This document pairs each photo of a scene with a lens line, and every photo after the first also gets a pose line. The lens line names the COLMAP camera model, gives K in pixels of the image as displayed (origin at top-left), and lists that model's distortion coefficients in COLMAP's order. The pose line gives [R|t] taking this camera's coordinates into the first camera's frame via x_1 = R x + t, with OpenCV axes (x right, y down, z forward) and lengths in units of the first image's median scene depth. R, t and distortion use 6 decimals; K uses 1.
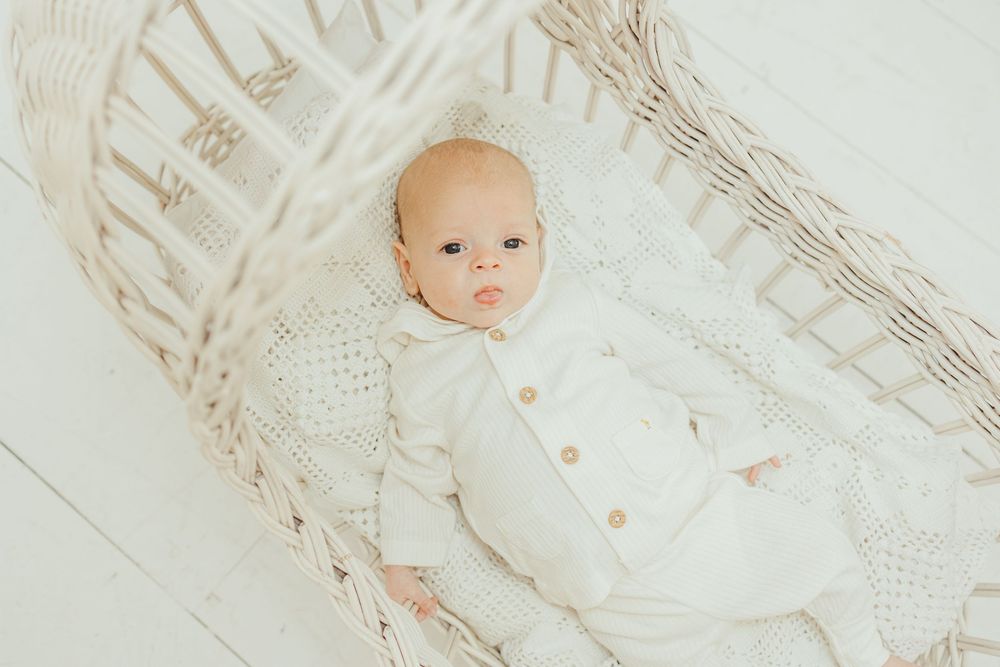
lens RADIAL K [[1008.0, 0, 496.0], [0, 1008.0, 331.6], [0, 0, 1]] dist [0.011933, 0.000000]
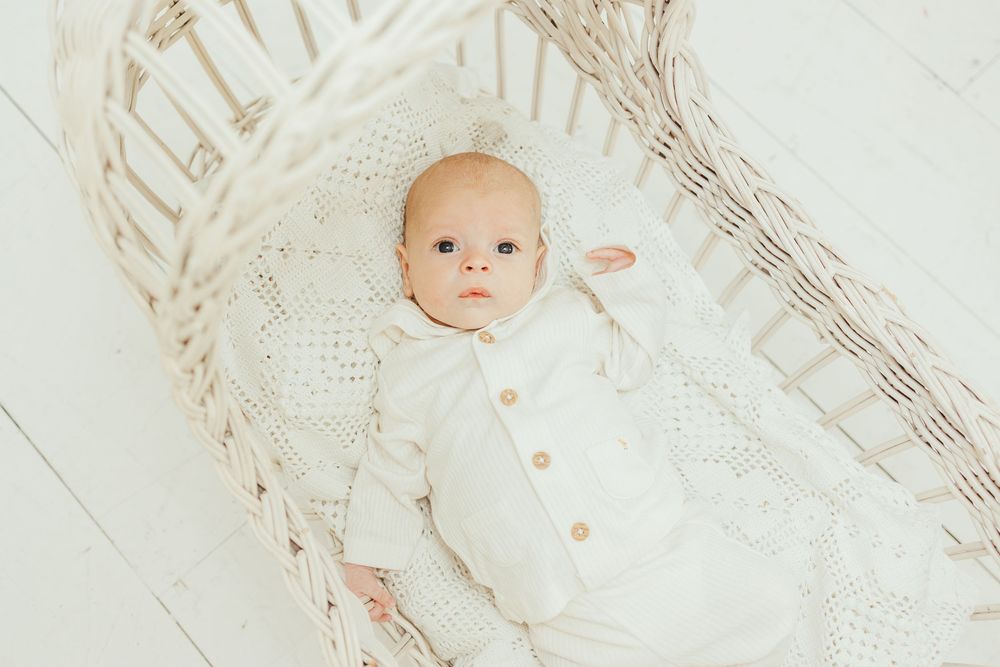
lens RADIAL K [[1008.0, 0, 497.1], [0, 1008.0, 334.8], [0, 0, 1]] dist [0.011933, 0.000000]
pose [[0.991604, 0.122233, -0.042202, 0.052143], [-0.125334, 0.988806, -0.080961, 0.075349], [0.031833, 0.085571, 0.995823, -0.006879]]
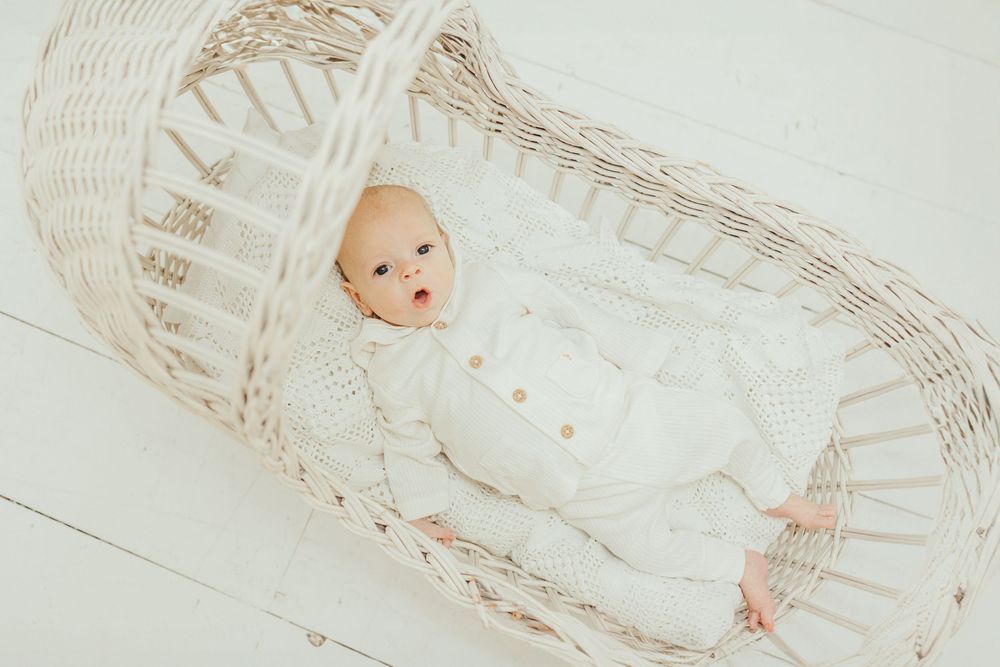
lens RADIAL K [[889.2, 0, 437.4], [0, 889.2, 348.8], [0, 0, 1]] dist [0.002271, 0.005096]
pose [[0.954544, -0.296061, 0.034554, -0.048379], [0.296027, 0.955159, 0.006215, 0.027250], [-0.034845, 0.004297, 0.999384, -0.143331]]
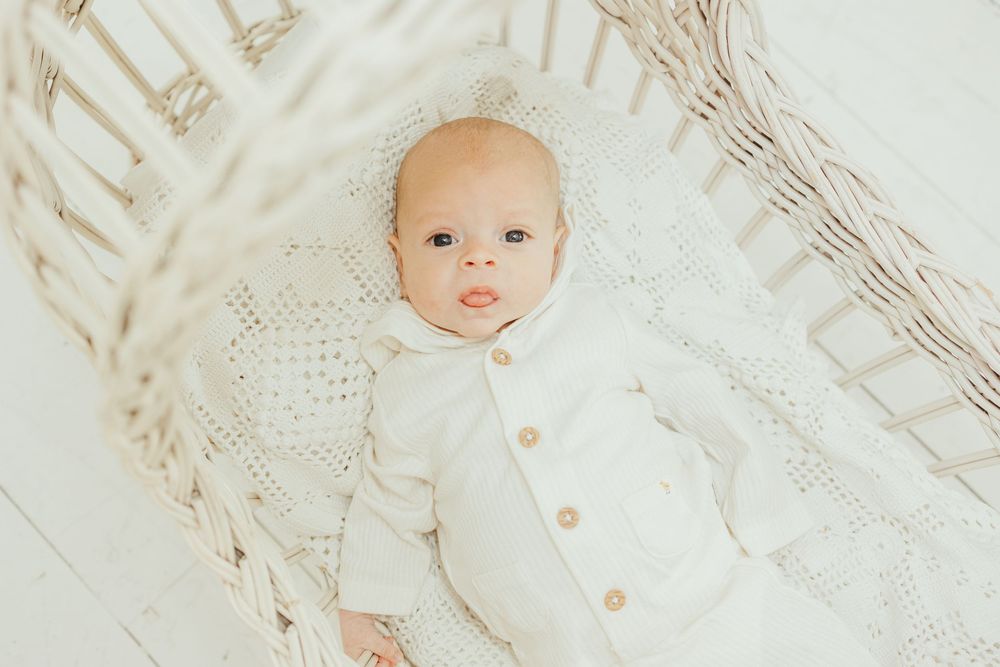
lens RADIAL K [[1008.0, 0, 493.5], [0, 1008.0, 330.0], [0, 0, 1]] dist [0.011933, 0.000000]
pose [[0.994526, 0.104194, -0.007909, -0.001650], [-0.104184, 0.994557, 0.001708, -0.014671], [0.008044, -0.000875, 0.999967, 0.150096]]
